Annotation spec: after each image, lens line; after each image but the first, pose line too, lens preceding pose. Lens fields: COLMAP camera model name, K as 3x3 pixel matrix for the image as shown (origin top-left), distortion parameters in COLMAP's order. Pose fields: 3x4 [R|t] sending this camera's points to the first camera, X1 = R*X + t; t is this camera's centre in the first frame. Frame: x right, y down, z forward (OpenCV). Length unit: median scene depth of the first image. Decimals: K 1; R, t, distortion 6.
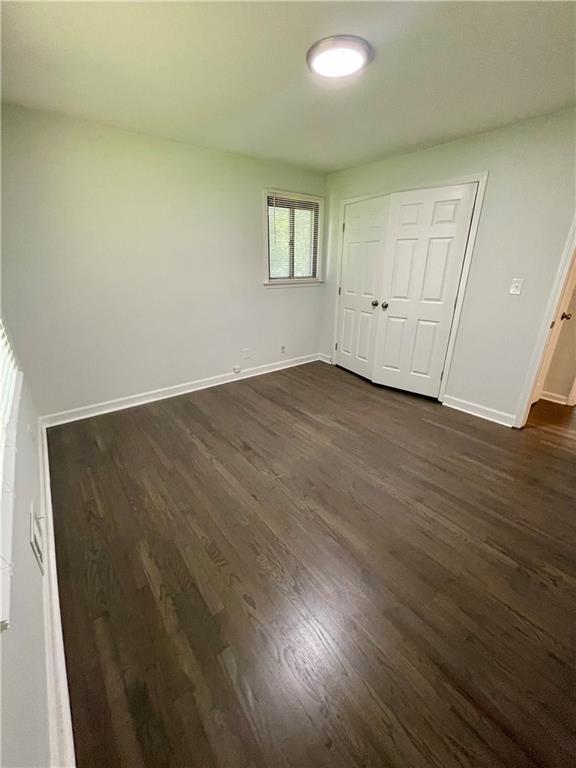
lens RADIAL K [[314.0, 0, 305.0], [0, 314.0, 388.6], [0, 0, 1]] dist [0.006932, 0.000353]
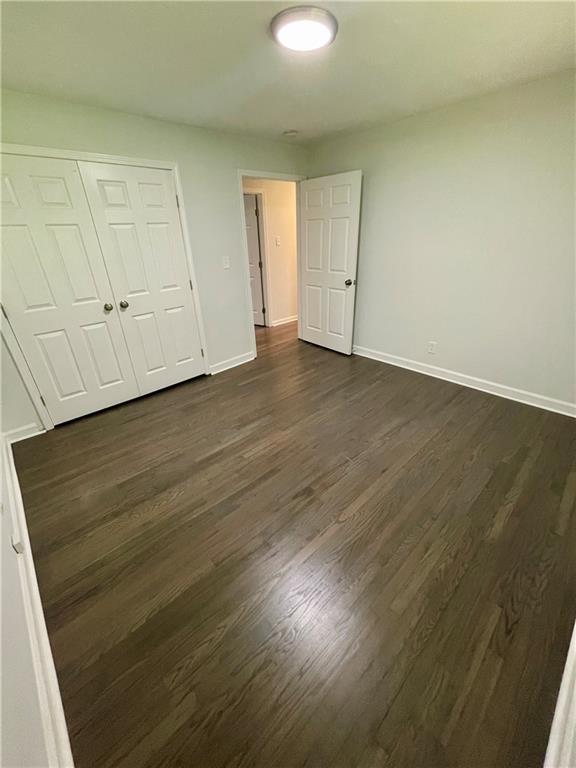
lens RADIAL K [[314.0, 0, 286.7], [0, 314.0, 382.1], [0, 0, 1]] dist [0.006932, 0.000353]
pose [[-0.081252, -0.429825, 0.899249, -0.661929], [0.407518, 0.809044, 0.423530, -0.327588], [-0.909575, 0.400872, 0.109425, 0.741501]]
